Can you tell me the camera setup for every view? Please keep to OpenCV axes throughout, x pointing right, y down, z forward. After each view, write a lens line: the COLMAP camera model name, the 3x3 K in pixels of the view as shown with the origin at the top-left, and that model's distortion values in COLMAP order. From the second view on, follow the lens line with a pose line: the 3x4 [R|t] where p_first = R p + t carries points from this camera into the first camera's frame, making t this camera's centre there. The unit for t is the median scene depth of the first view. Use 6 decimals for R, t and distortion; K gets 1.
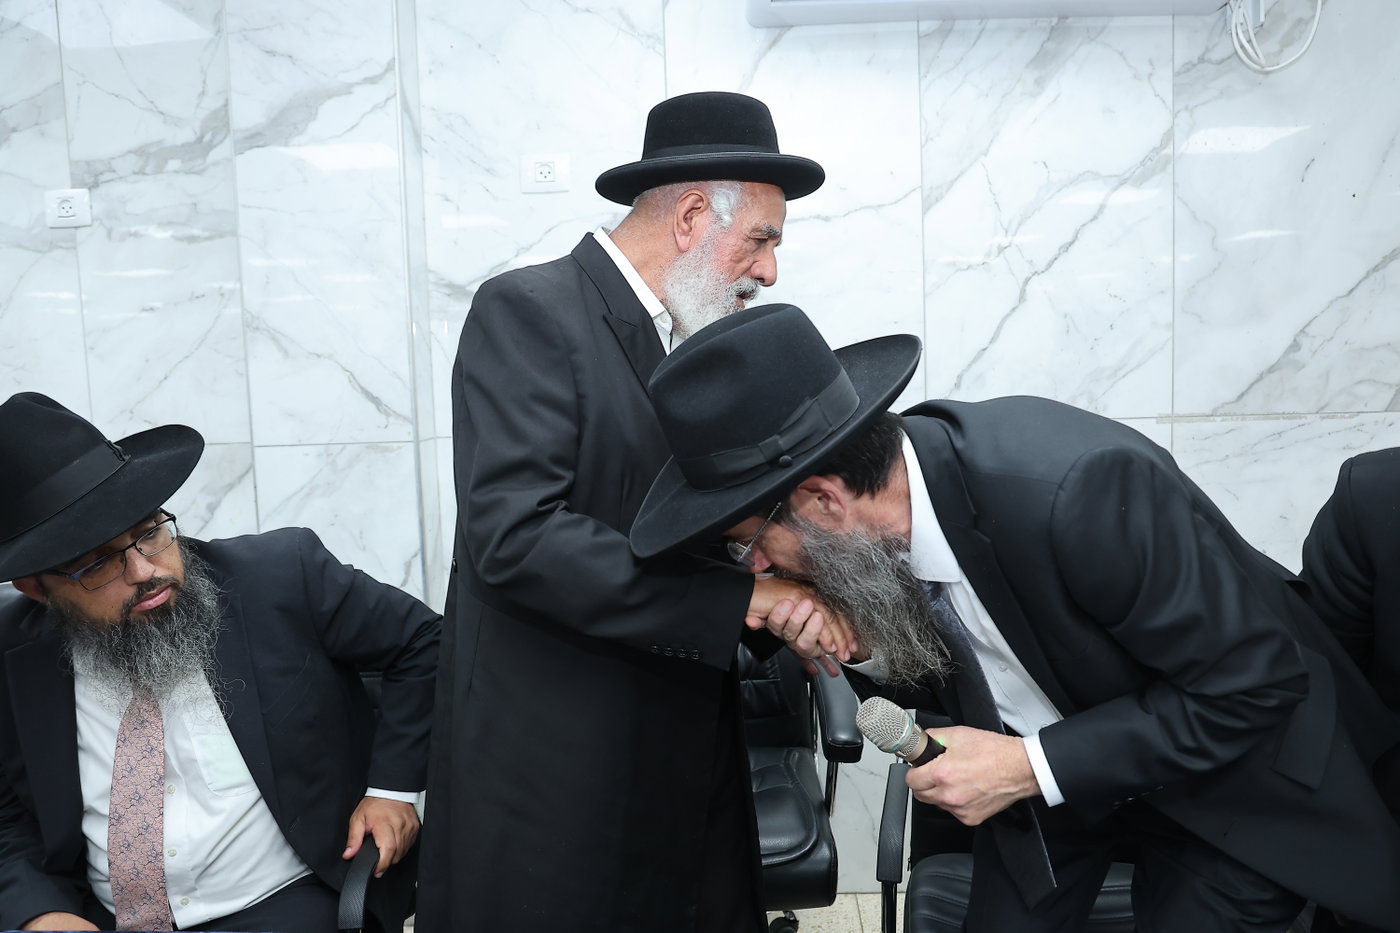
lens RADIAL K [[975.6, 0, 712.6], [0, 975.6, 468.5], [0, 0, 1]] dist [-0.087150, 0.063370]
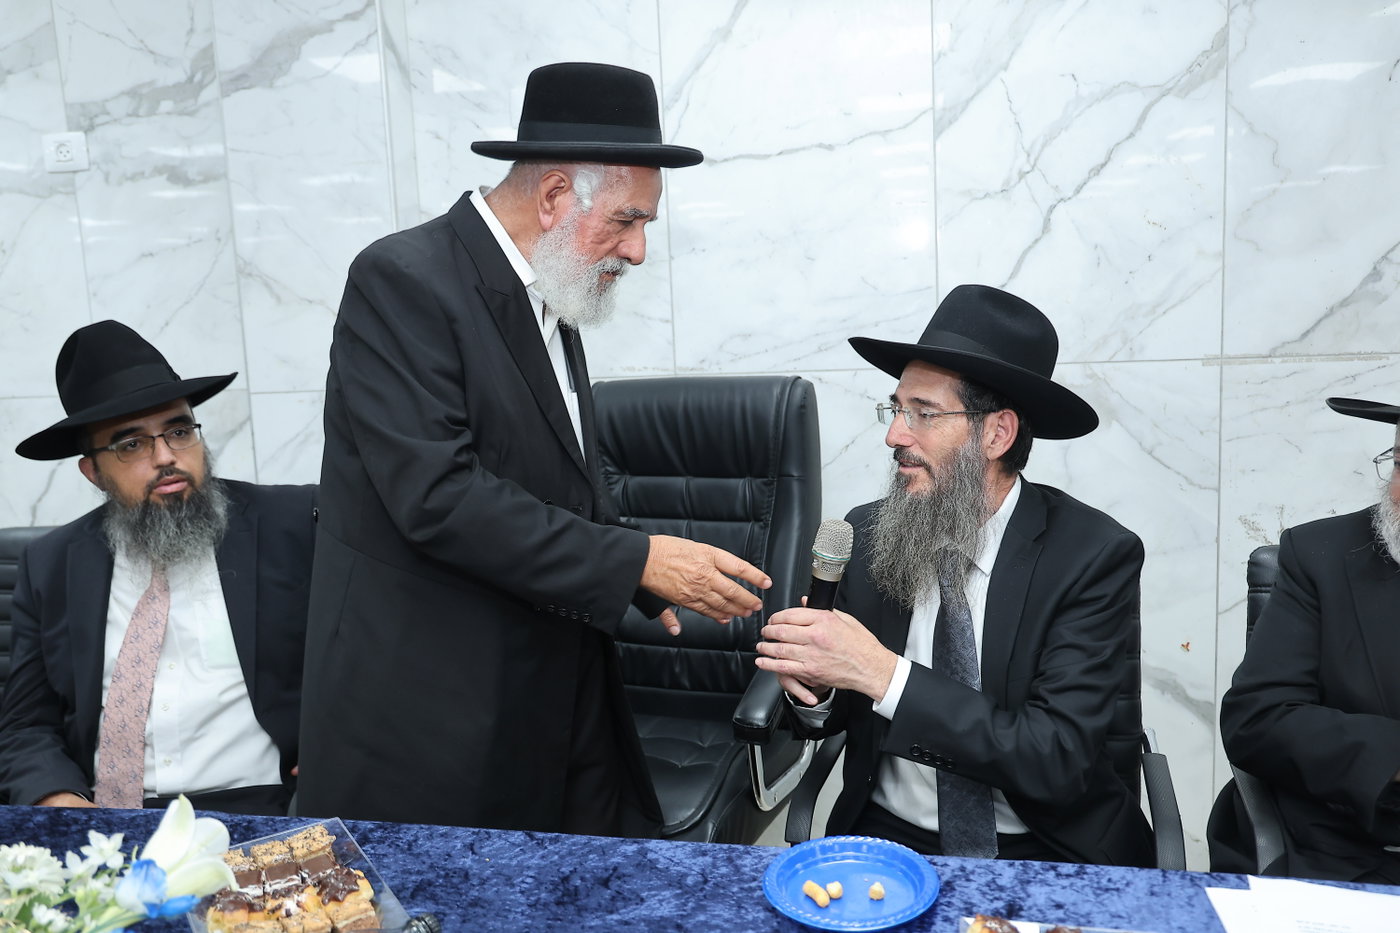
lens RADIAL K [[1170.8, 0, 701.8], [0, 1170.8, 464.1], [0, 0, 1]] dist [-0.050893, 0.116404]
pose [[0.991248, 0.005969, -0.131878, 0.147134], [0.000384, 0.998843, 0.048092, -0.007834], [0.132013, -0.047722, 0.990099, -0.140821]]
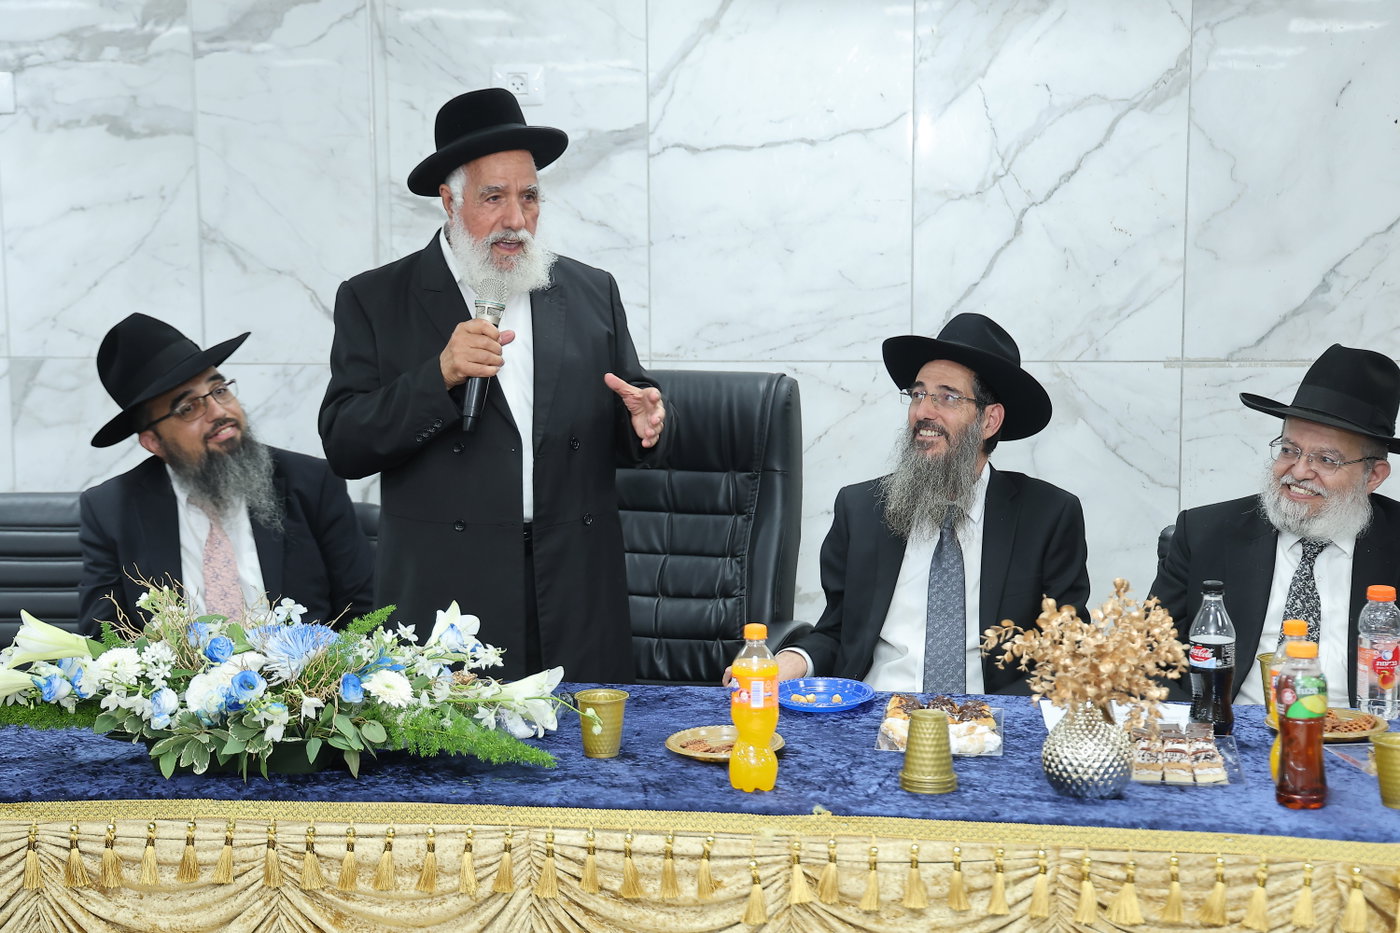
lens RADIAL K [[2335.8, 0, 697.7], [0, 2335.8, 459.0], [0, 0, 1]] dist [0.232275, 0.000000]
pose [[0.997911, 0.032334, -0.055928, 0.146483], [-0.030863, 0.999160, 0.026971, -0.006375], [0.056754, -0.025188, 0.998070, -1.322162]]
